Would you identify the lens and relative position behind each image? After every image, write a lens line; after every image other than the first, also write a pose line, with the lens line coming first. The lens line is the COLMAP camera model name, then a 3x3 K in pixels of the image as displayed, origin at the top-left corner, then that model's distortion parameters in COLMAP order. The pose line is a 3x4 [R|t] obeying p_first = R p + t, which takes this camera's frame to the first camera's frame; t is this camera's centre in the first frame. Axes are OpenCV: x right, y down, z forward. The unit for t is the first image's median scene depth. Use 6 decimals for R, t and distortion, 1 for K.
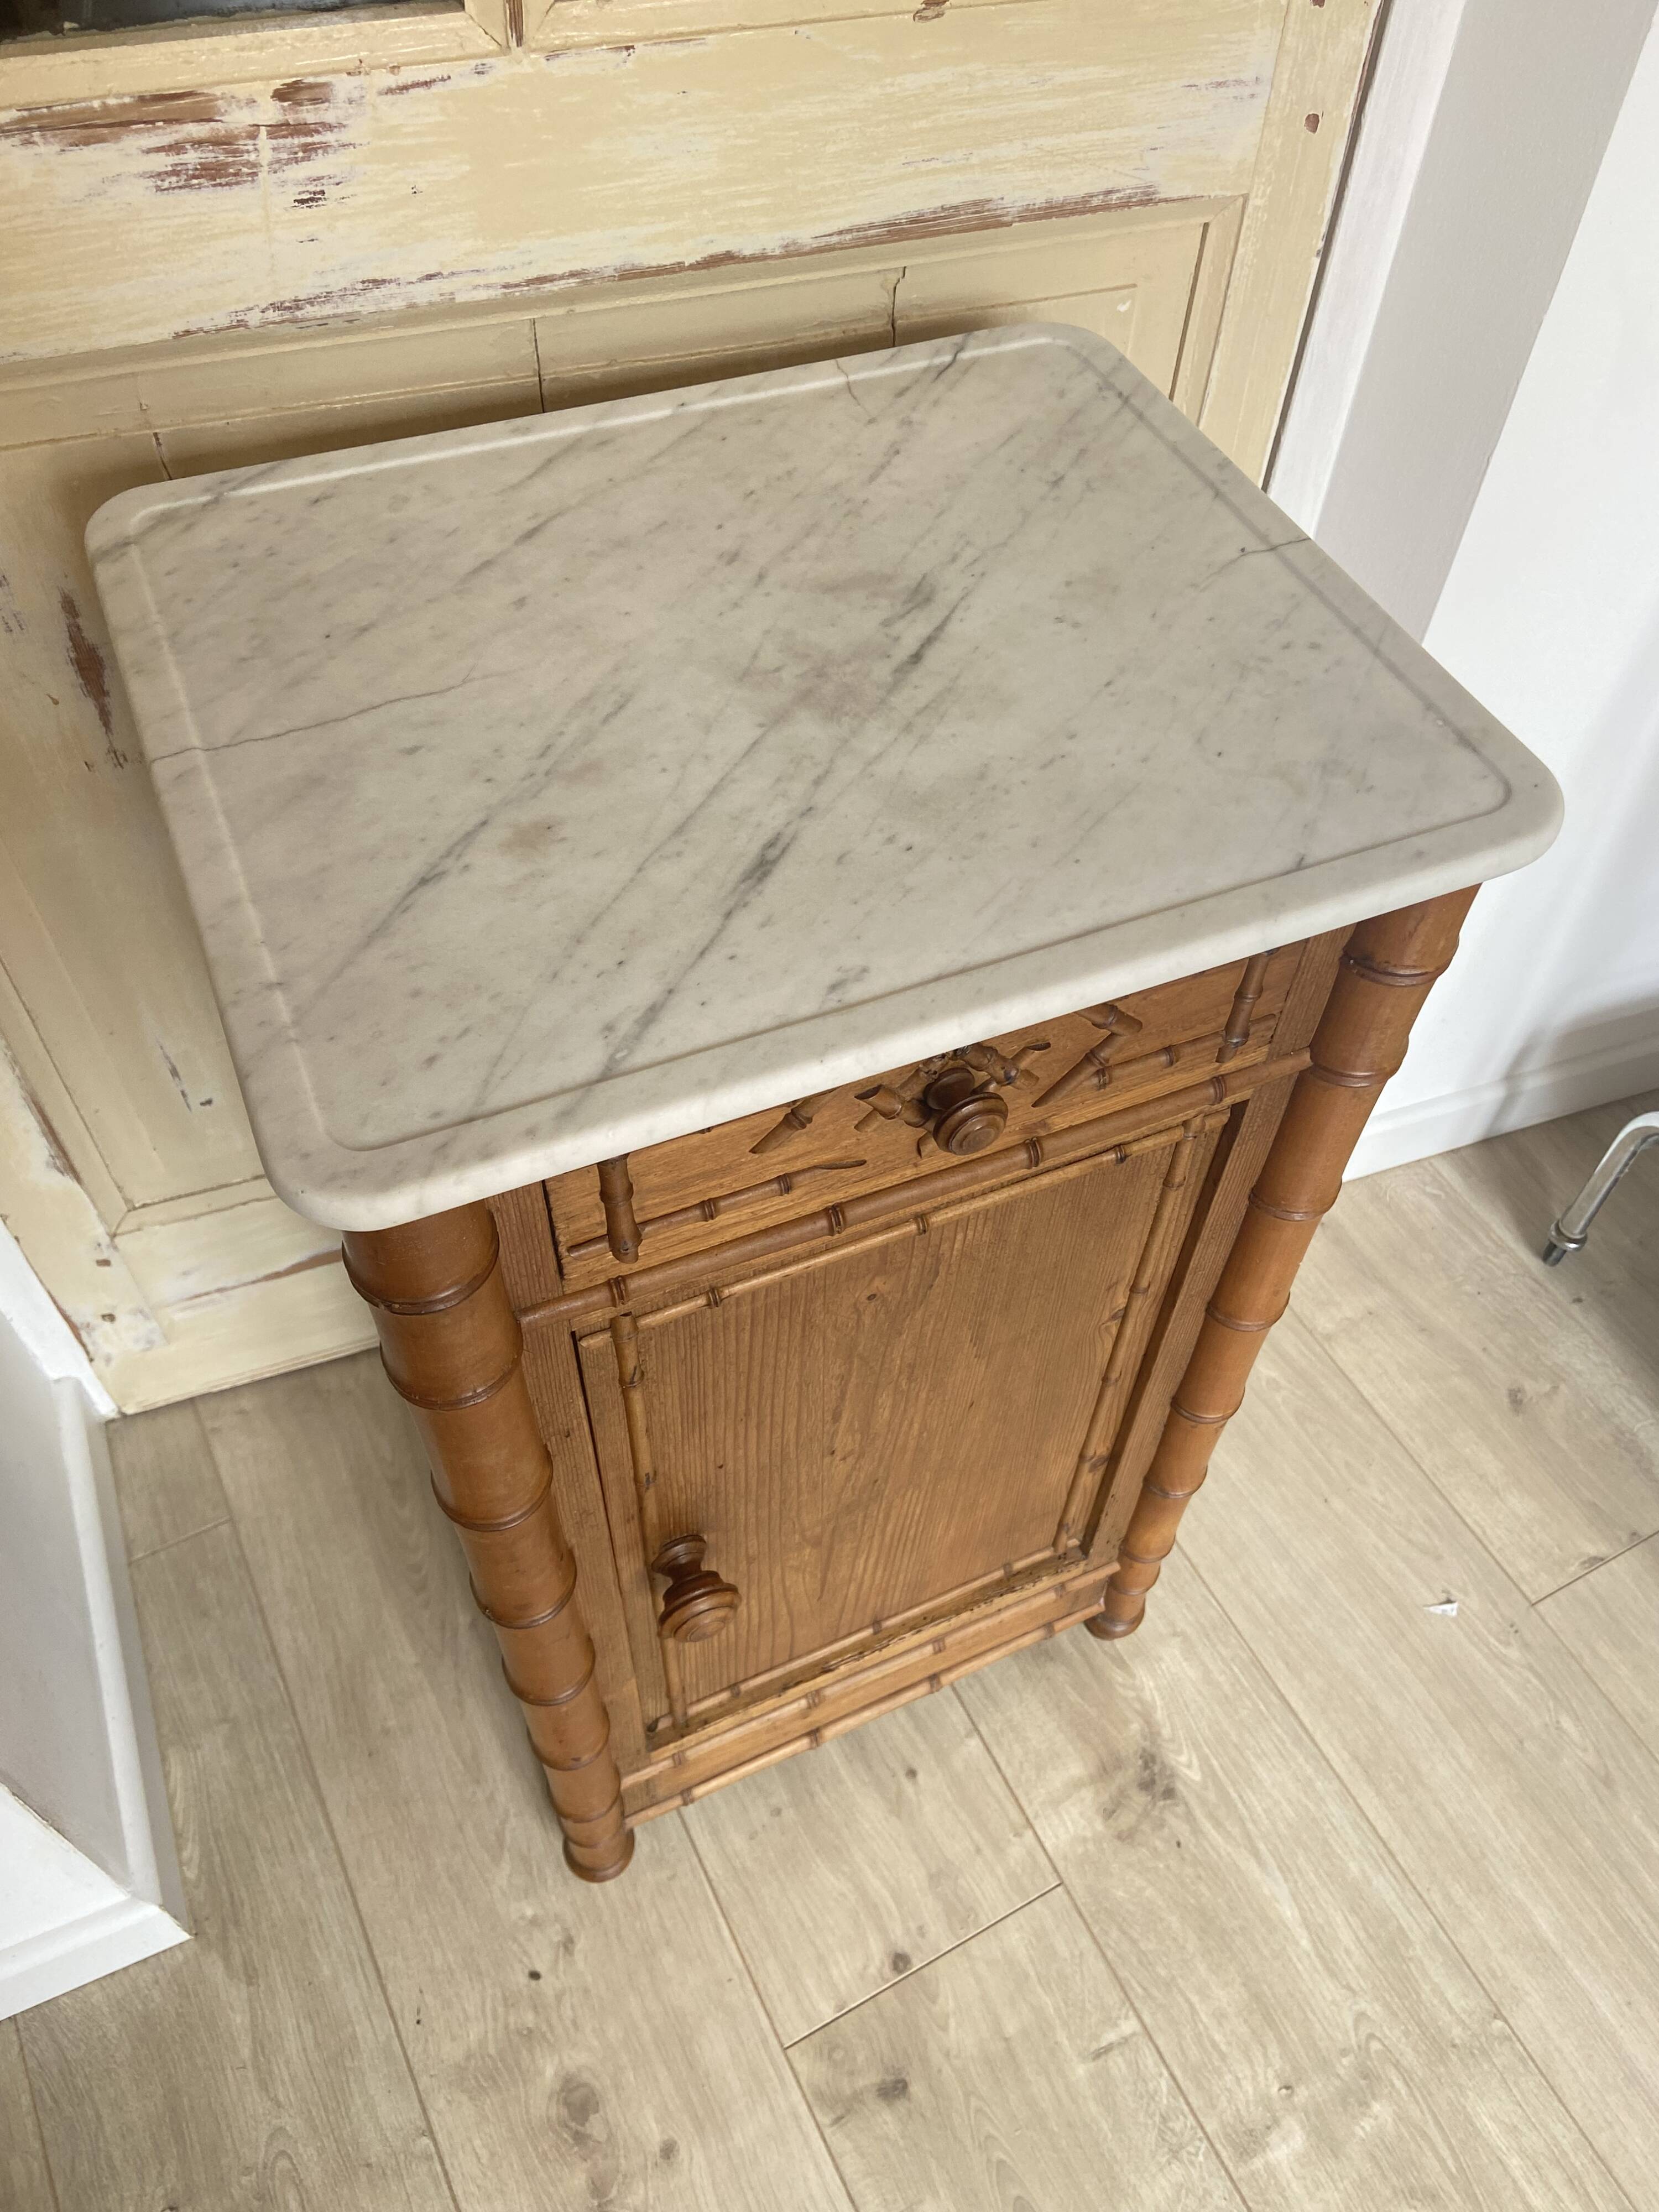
lens RADIAL K [[1653.3, 0, 838.6], [0, 1653.3, 1090.8], [0, 0, 1]] dist [0.137597, -0.181688]
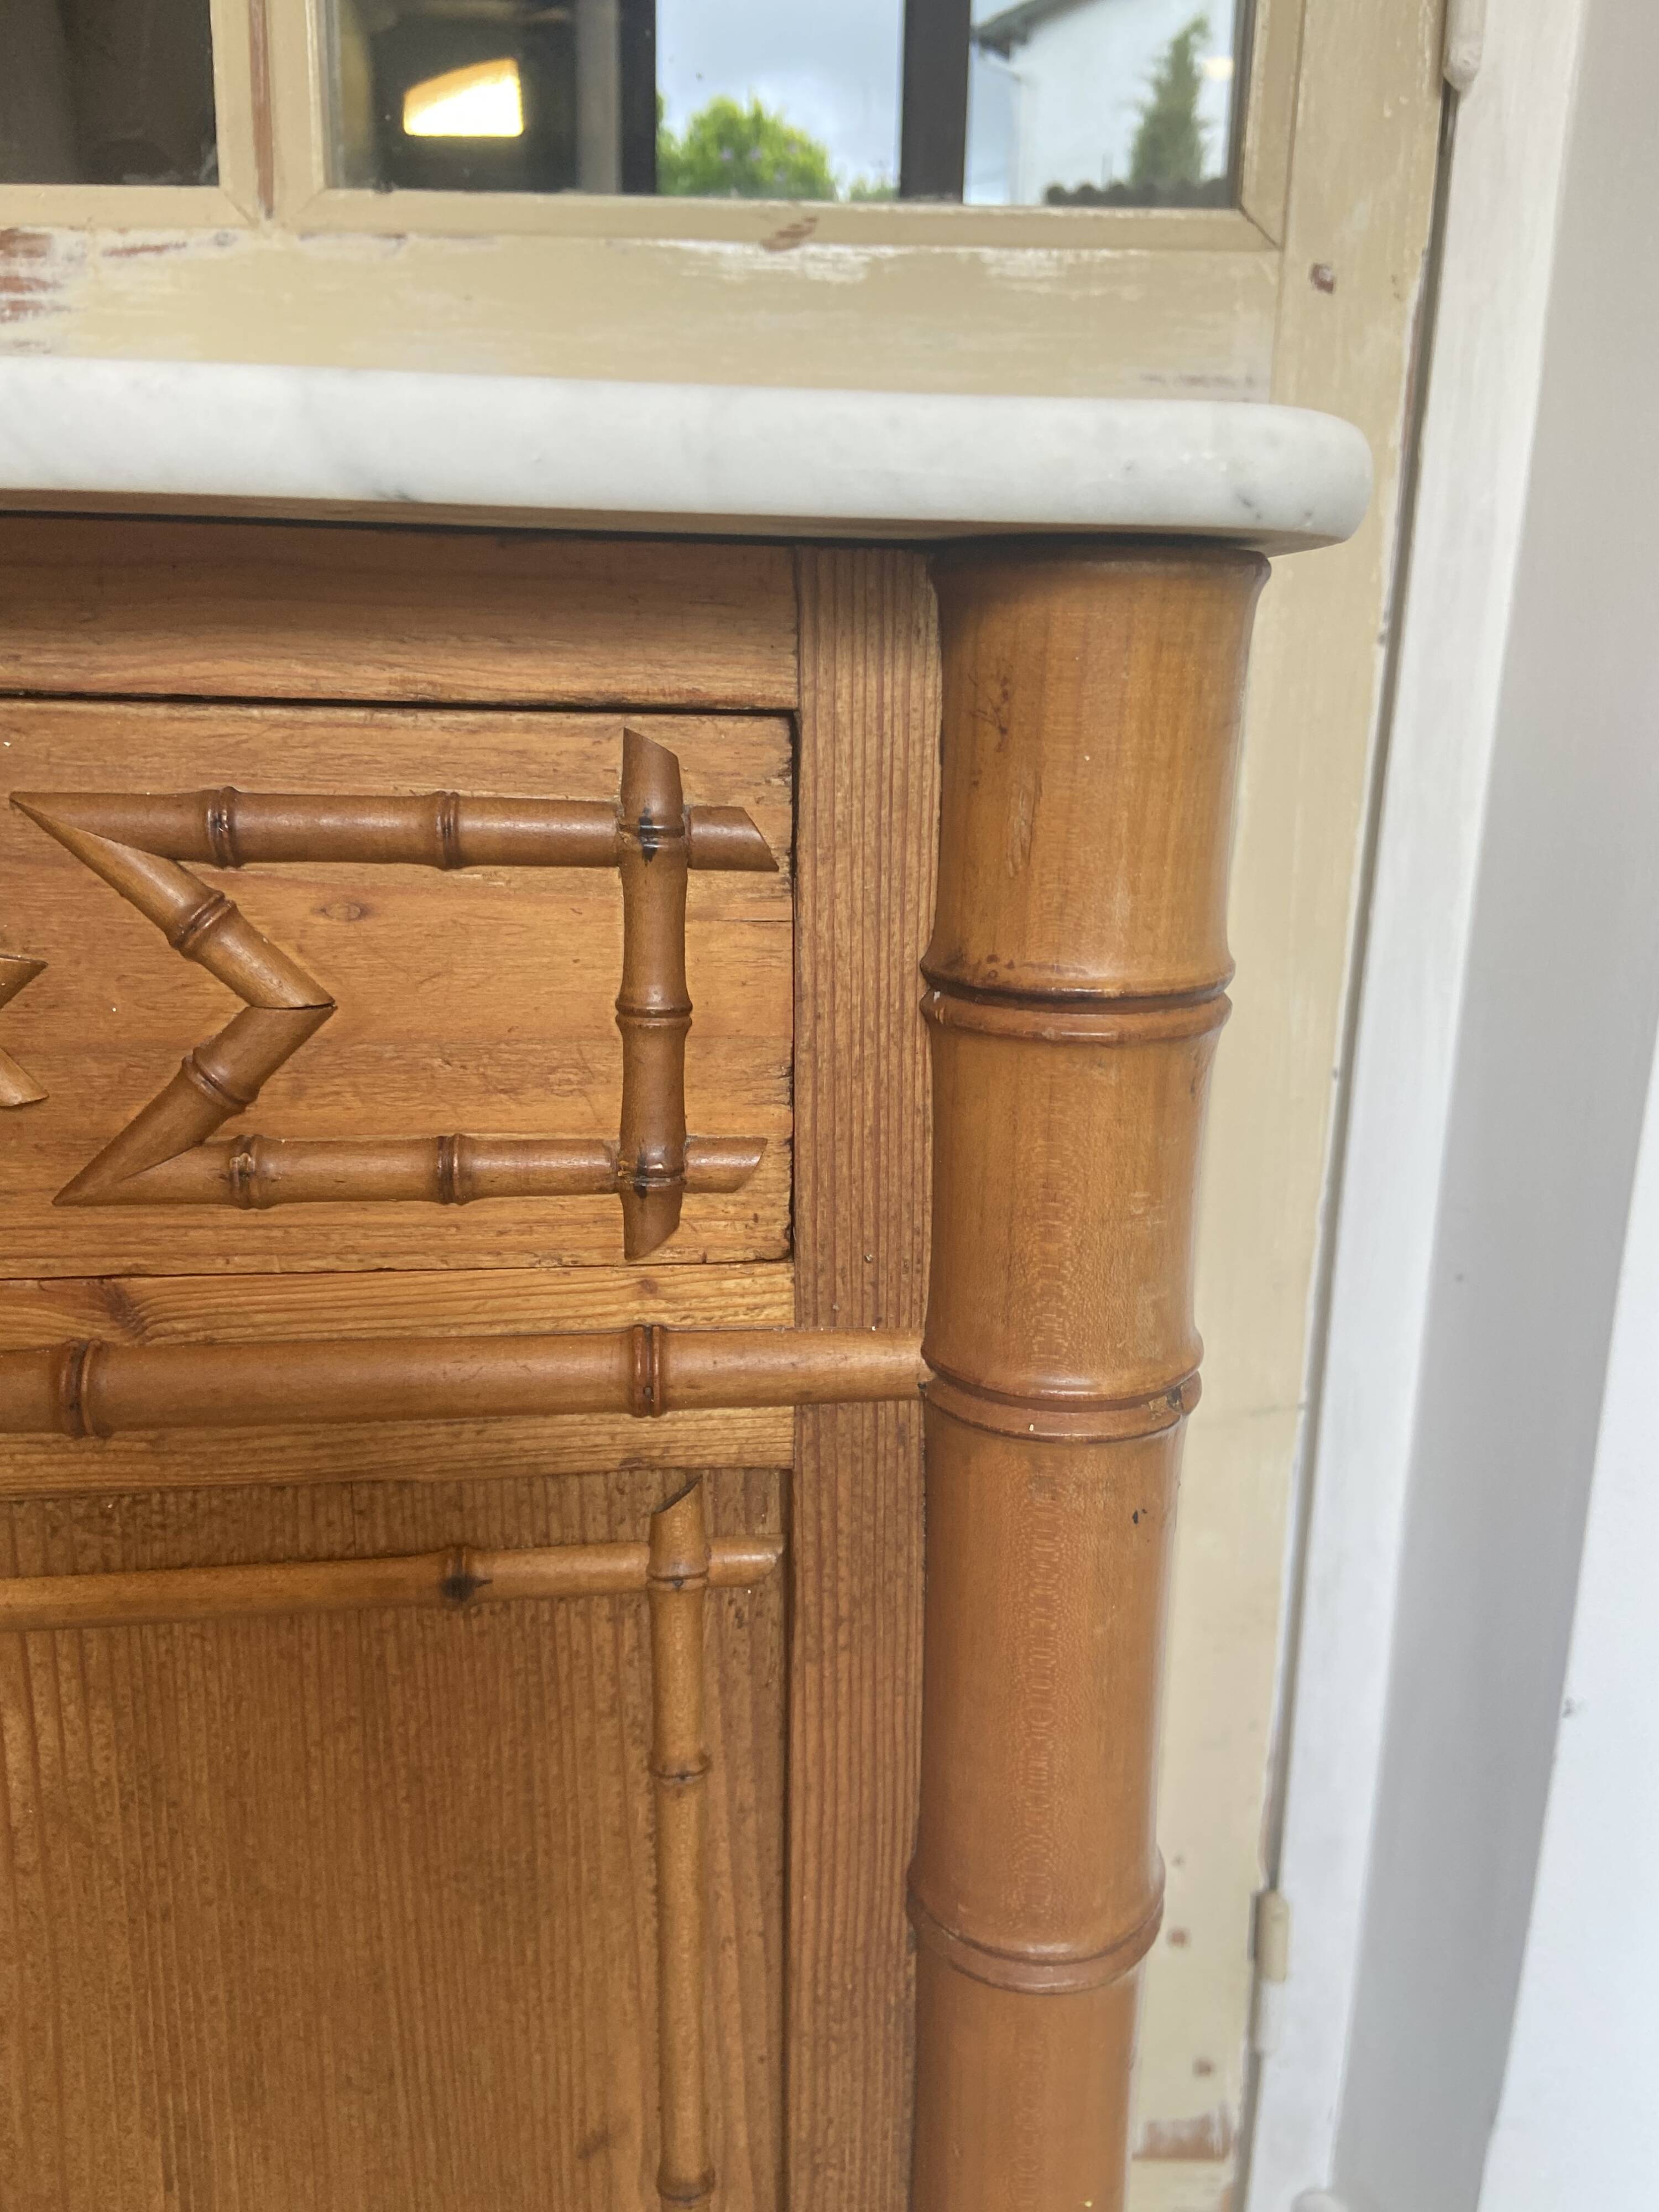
lens RADIAL K [[1662.6, 0, 843.5], [0, 1662.6, 1113.9], [0, 0, 1]] dist [0.130341, -0.179630]
pose [[0.949899, 0.068231, -0.305018, 0.253409], [-0.236748, 0.794205, -0.559632, 0.105145], [0.204062, 0.603807, 0.770569, 0.441824]]
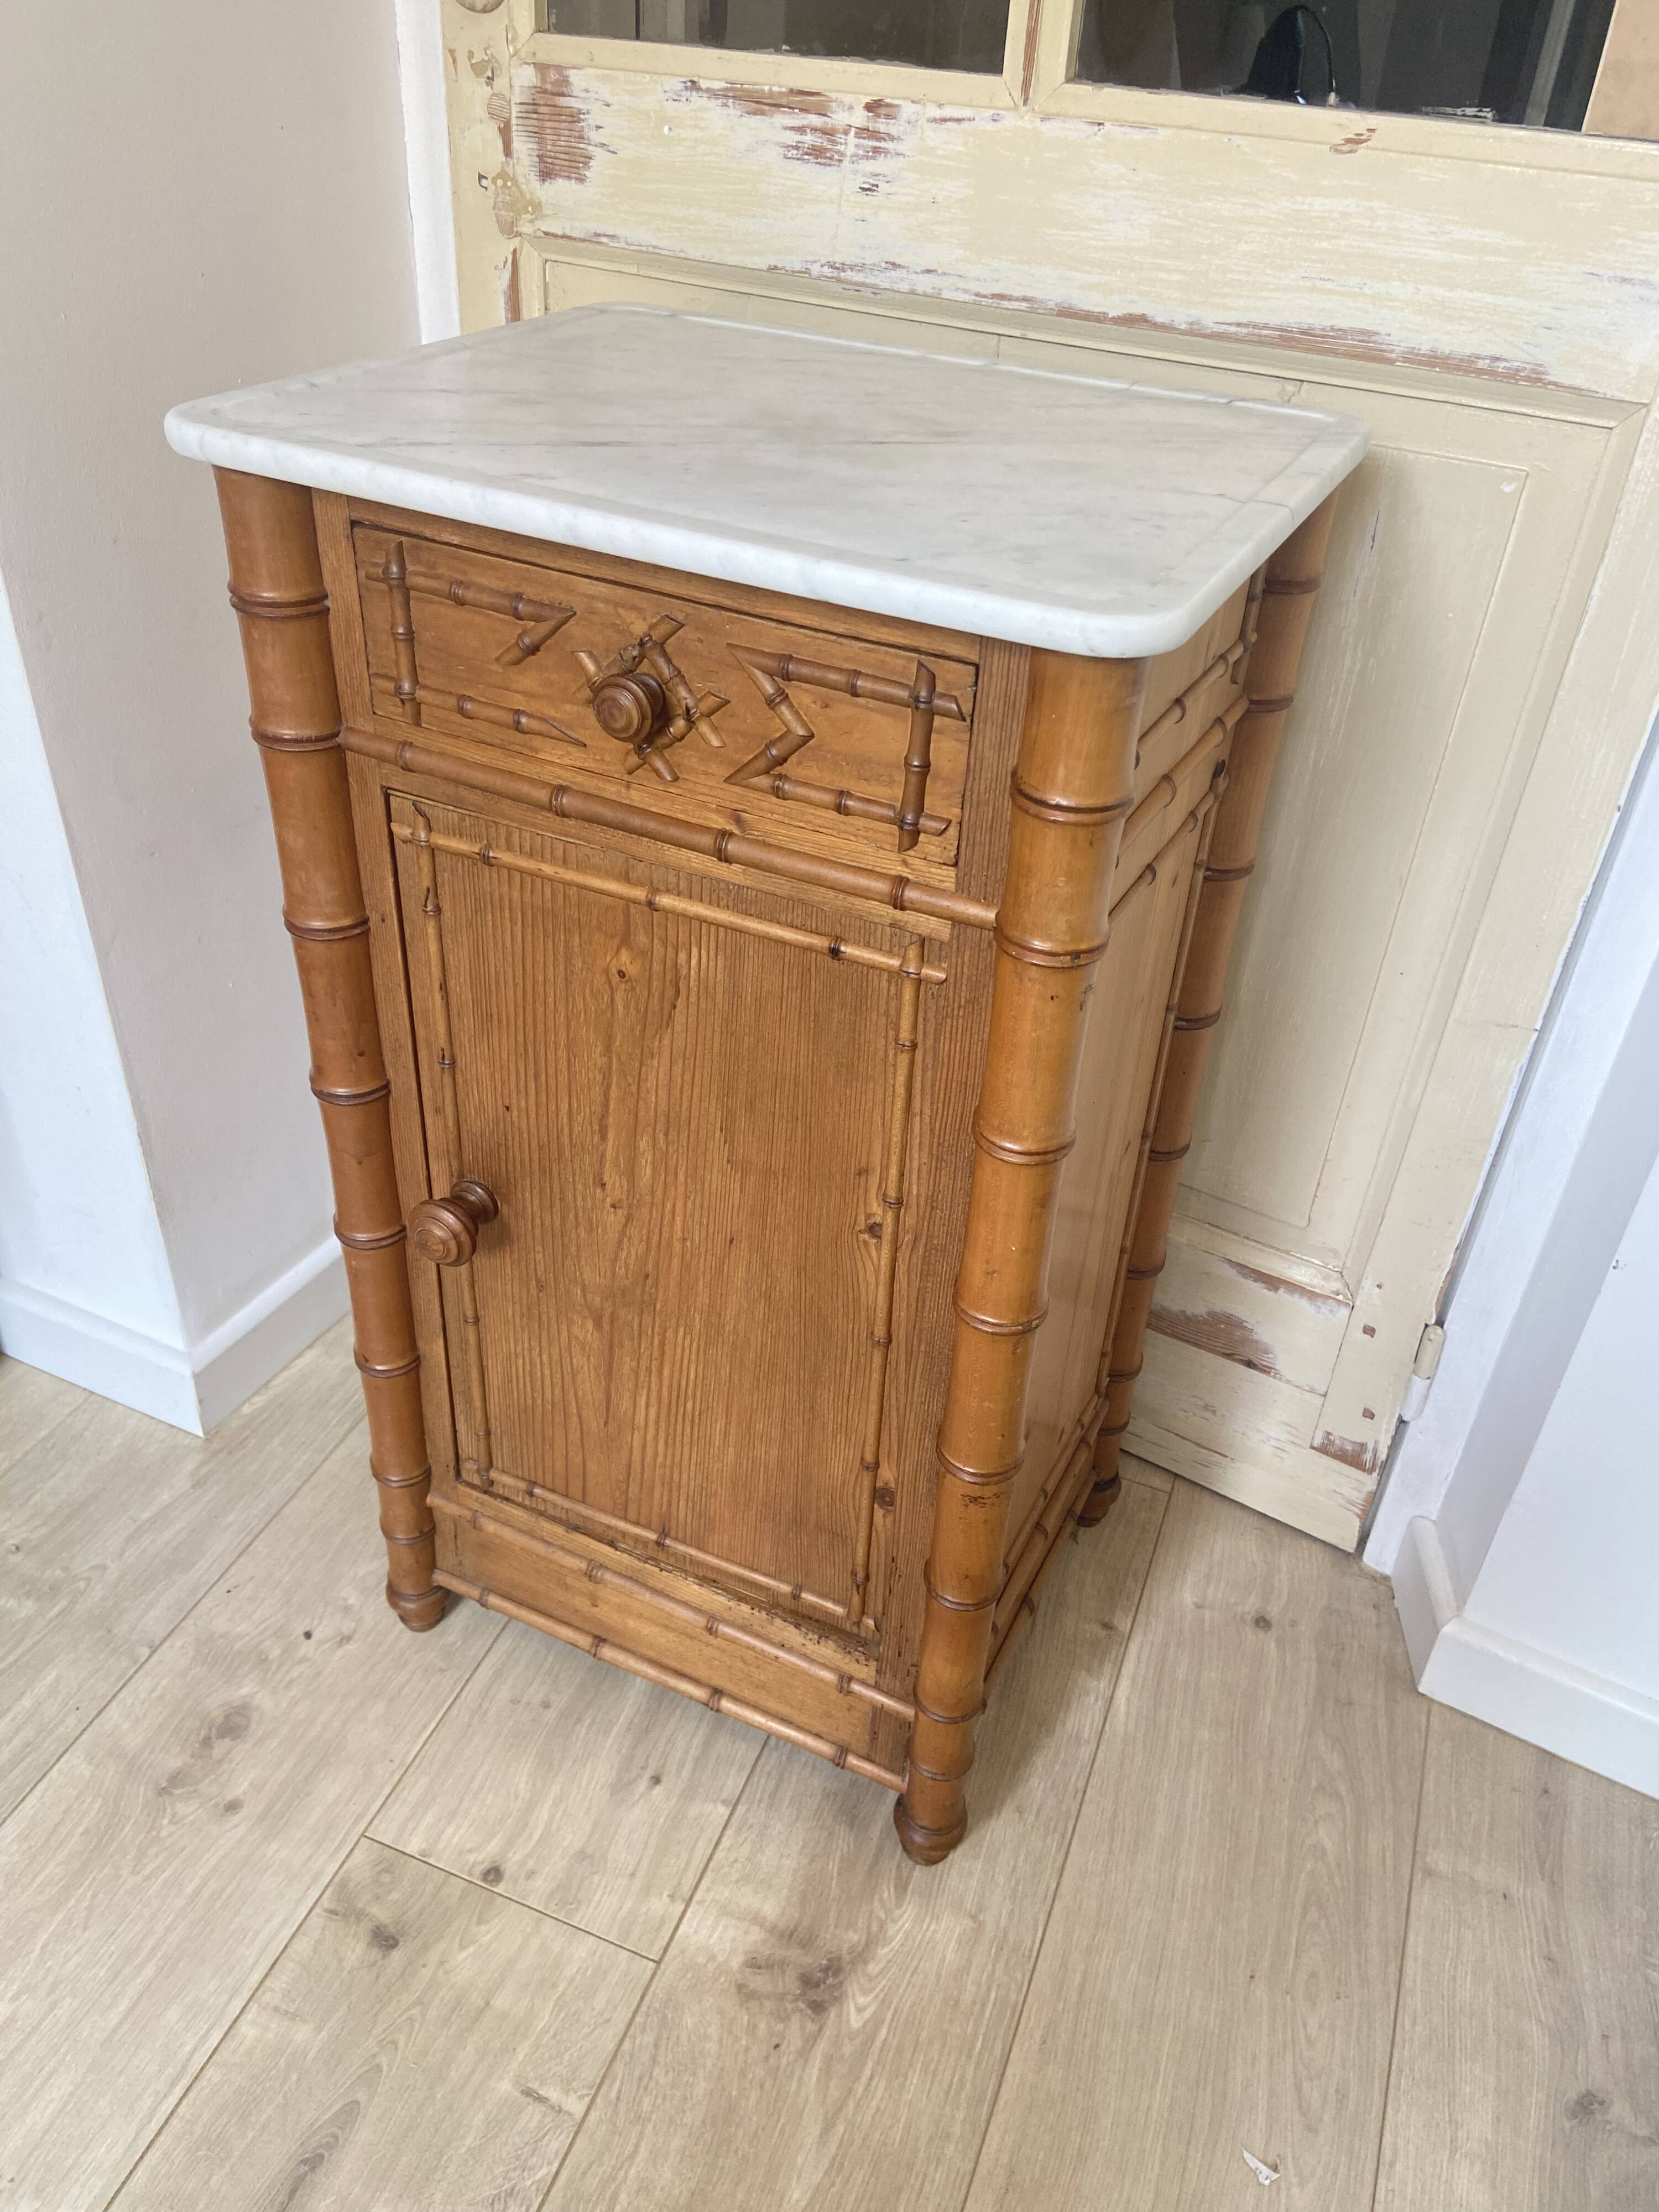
lens RADIAL K [[1644.4, 0, 832.5], [0, 1644.4, 1113.7], [0, 0, 1]] dist [0.137285, -0.180150]
pose [[0.651165, 0.439401, -0.618798, 0.589521], [-0.613608, 0.784630, -0.088546, 0.147583], [0.446620, 0.437358, 0.780544, 0.156625]]
